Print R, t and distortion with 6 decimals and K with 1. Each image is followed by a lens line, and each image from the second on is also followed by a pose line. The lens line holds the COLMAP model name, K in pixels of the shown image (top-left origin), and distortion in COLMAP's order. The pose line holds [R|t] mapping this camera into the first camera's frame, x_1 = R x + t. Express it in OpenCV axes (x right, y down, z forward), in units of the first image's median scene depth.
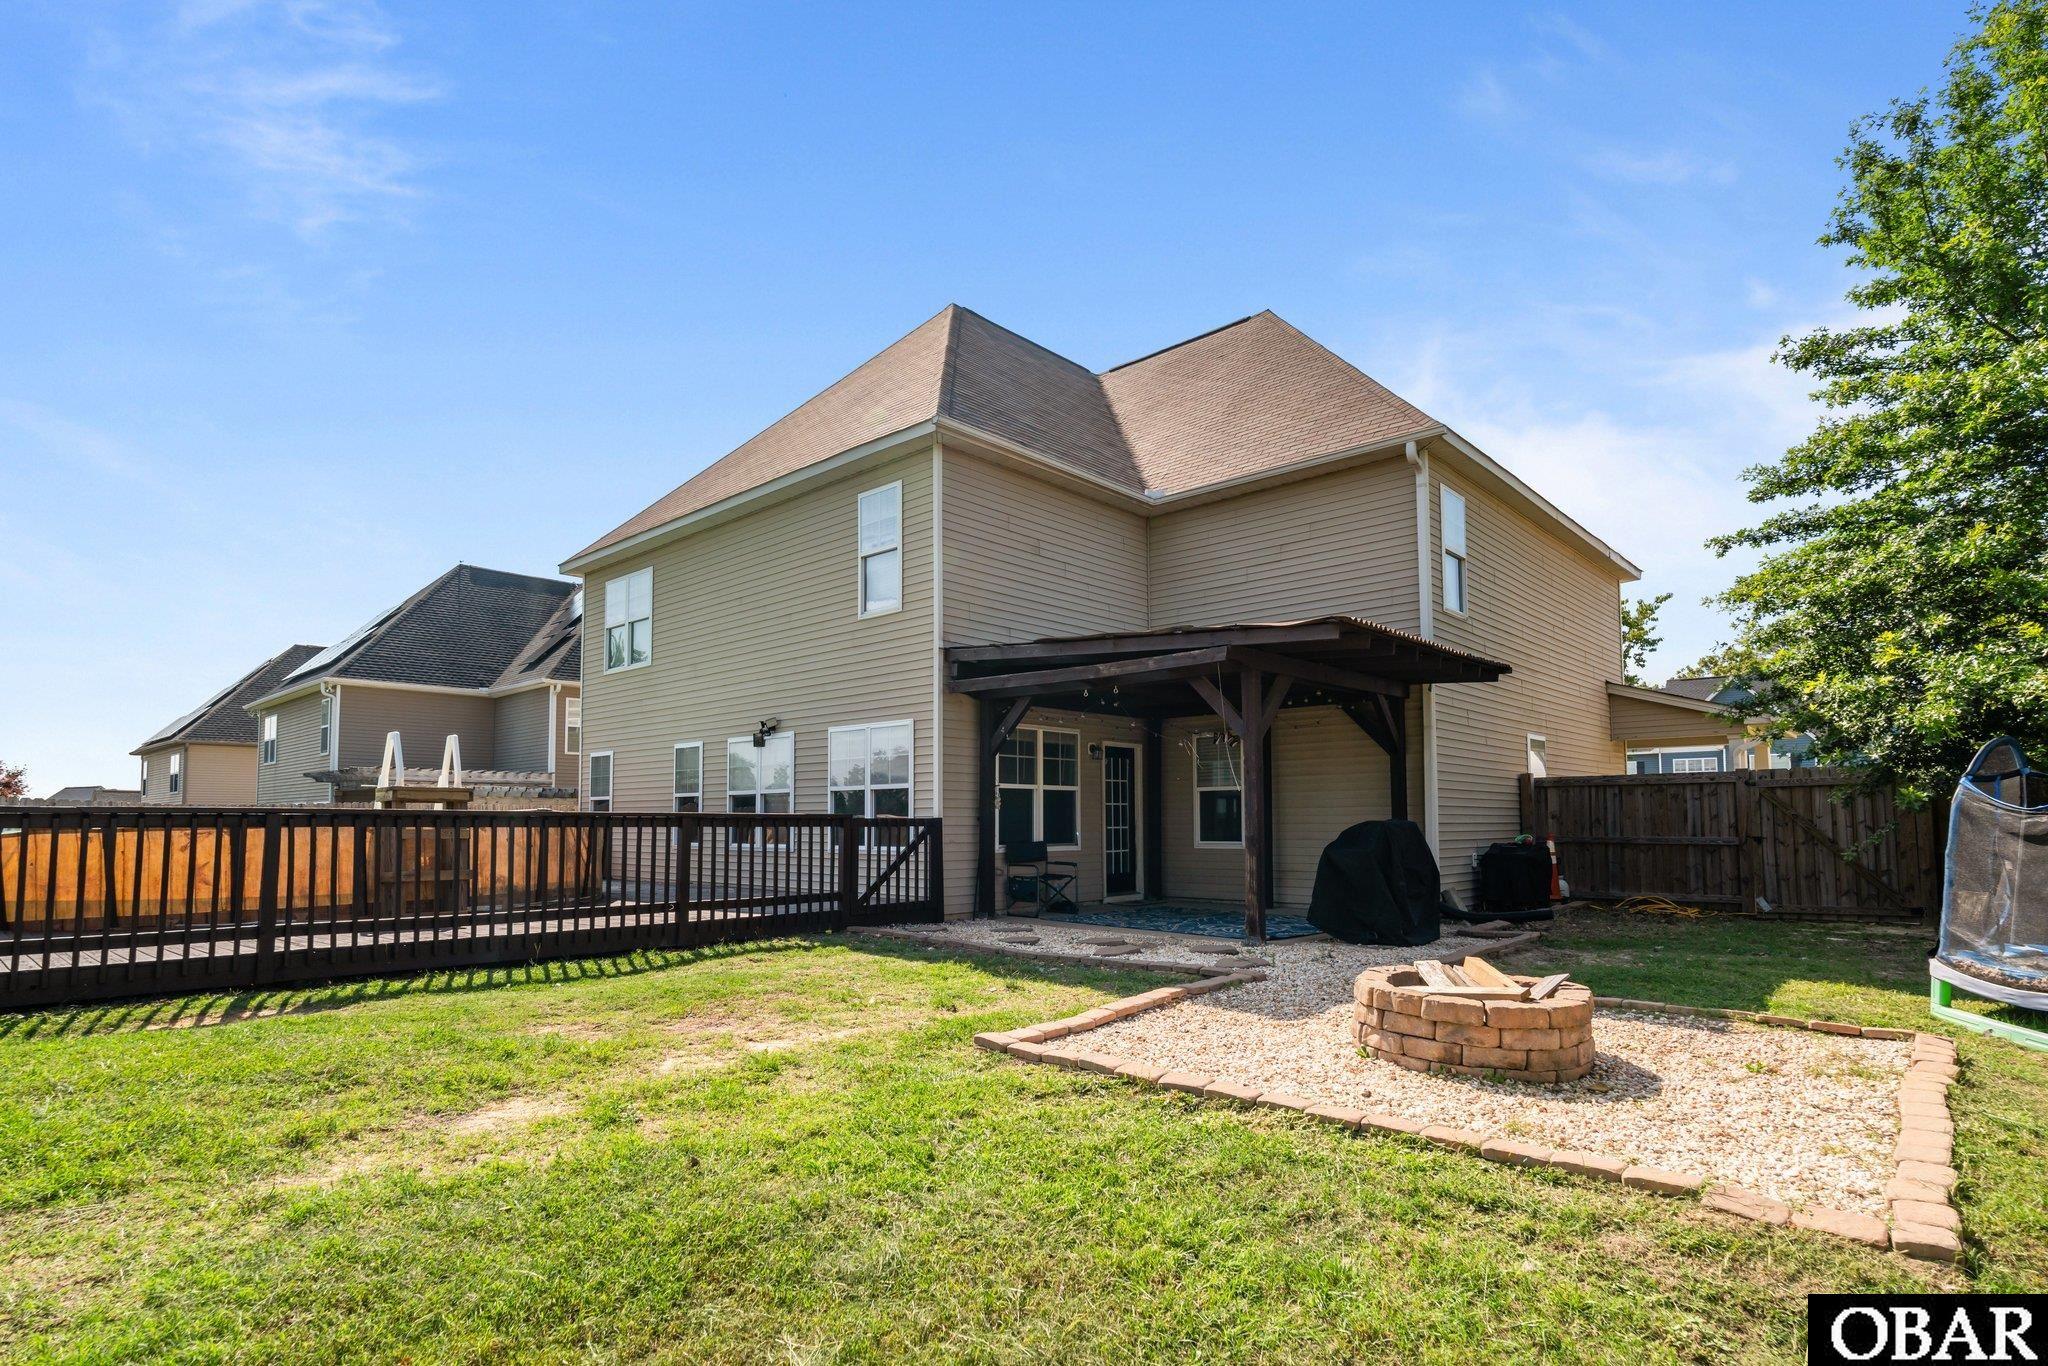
lens RADIAL K [[1047.1, 0, 1022.2], [0, 1047.1, 752.5], [0, 0, 1]] dist [-0.007765, 0.001227]
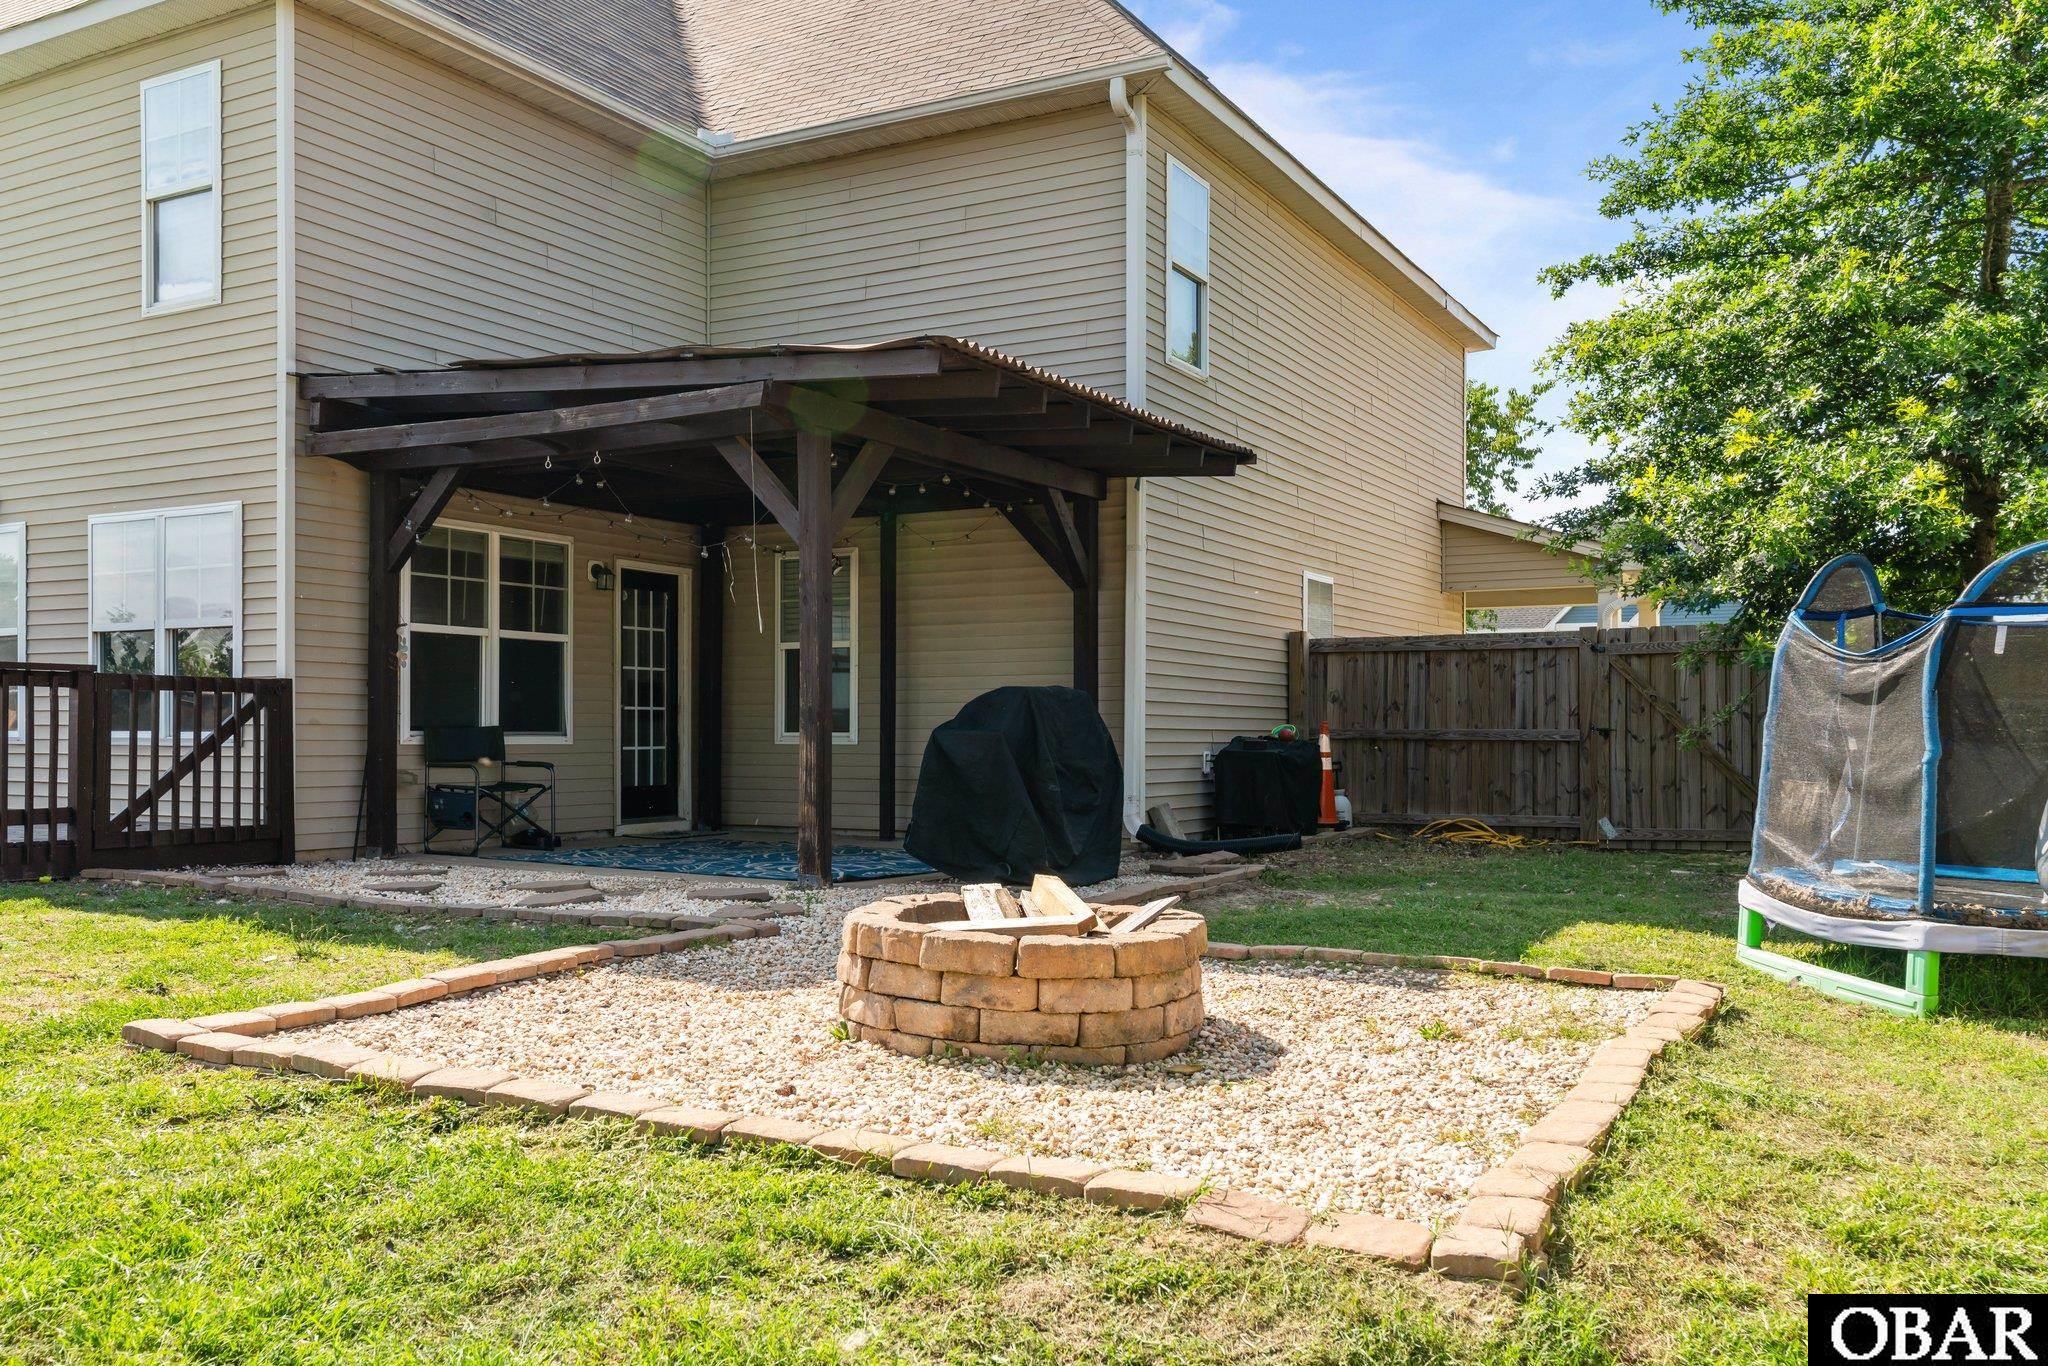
lens RADIAL K [[1706.2, 0, 1022.6], [0, 1706.2, 717.8], [0, 0, 1]] dist [0.002760, 0.001833]
pose [[0.972218, 0.009121, 0.233898, 0.097555], [-0.022413, 0.998277, 0.054232, 0.026792], [-0.233000, -0.057968, 0.970748, 0.022838]]
